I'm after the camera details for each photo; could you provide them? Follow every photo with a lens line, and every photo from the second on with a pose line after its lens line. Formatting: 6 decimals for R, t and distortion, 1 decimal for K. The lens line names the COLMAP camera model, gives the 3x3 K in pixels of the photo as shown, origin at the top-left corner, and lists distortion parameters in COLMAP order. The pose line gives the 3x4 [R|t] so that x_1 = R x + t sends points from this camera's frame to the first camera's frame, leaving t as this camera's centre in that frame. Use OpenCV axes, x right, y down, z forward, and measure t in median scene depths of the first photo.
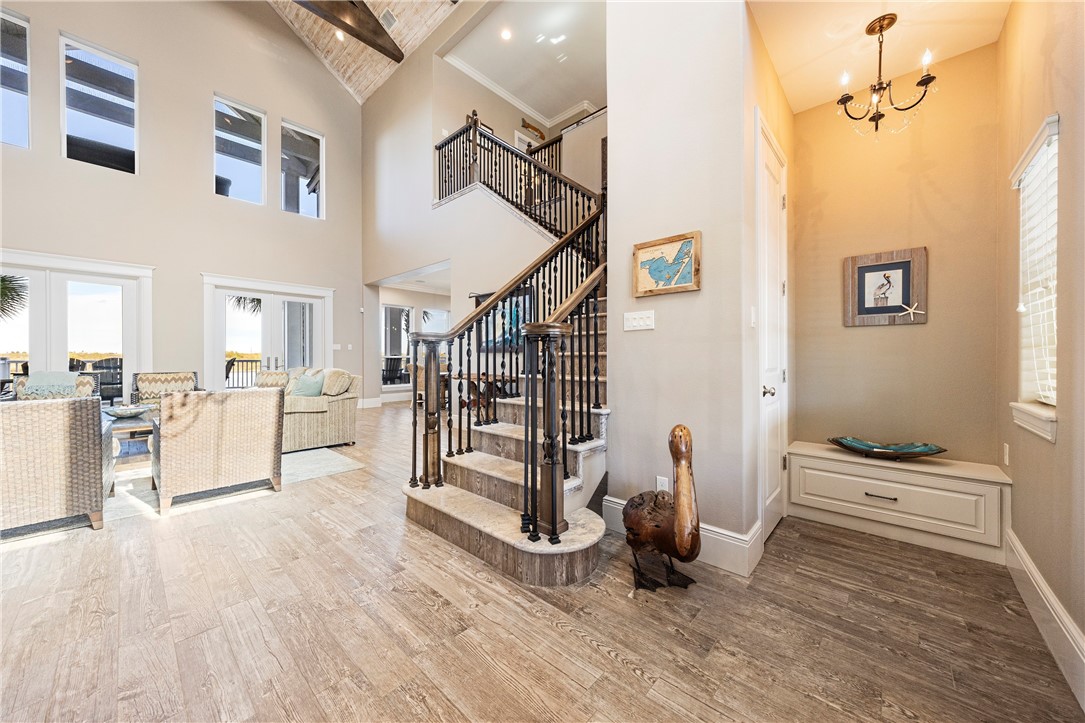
lens RADIAL K [[382.3, 0, 543.4], [0, 382.3, 361.7], [0, 0, 1]] dist [-0.008934, 0.000009]
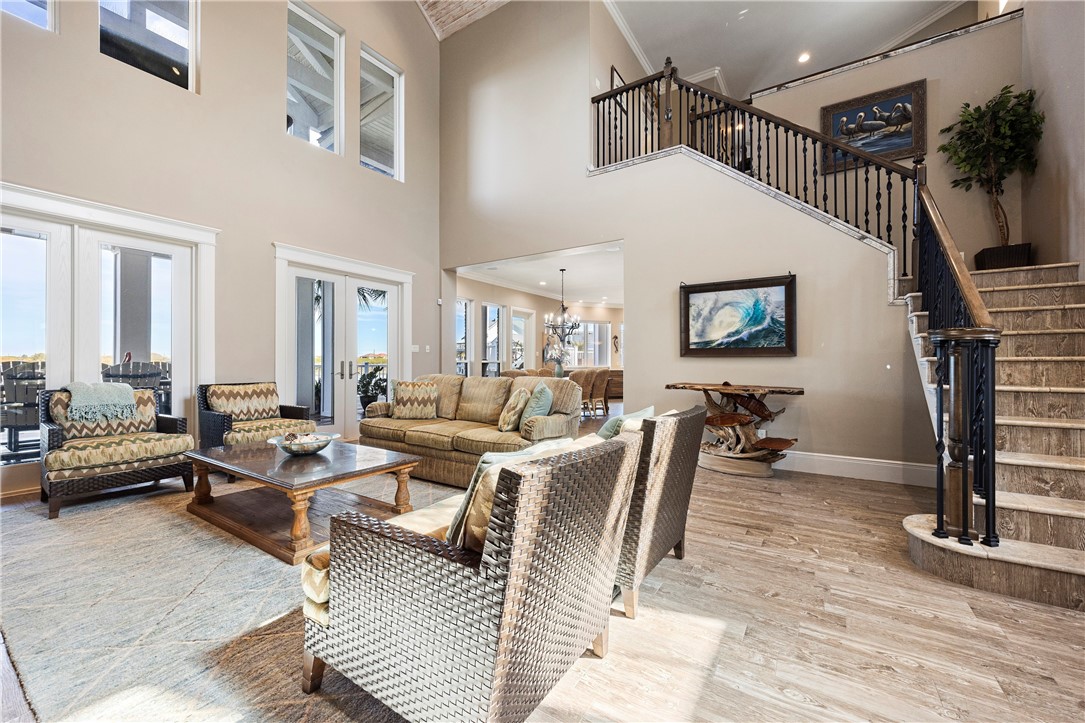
lens RADIAL K [[430.1, 0, 542.6], [0, 430.1, 360.9], [0, 0, 1]] dist [-0.000268, -0.001286]
pose [[0.988835, 0.004335, 0.148949, -0.566563], [-0.002111, 0.999884, -0.015083, -0.001357], [-0.148997, 0.014600, 0.988730, 0.142574]]
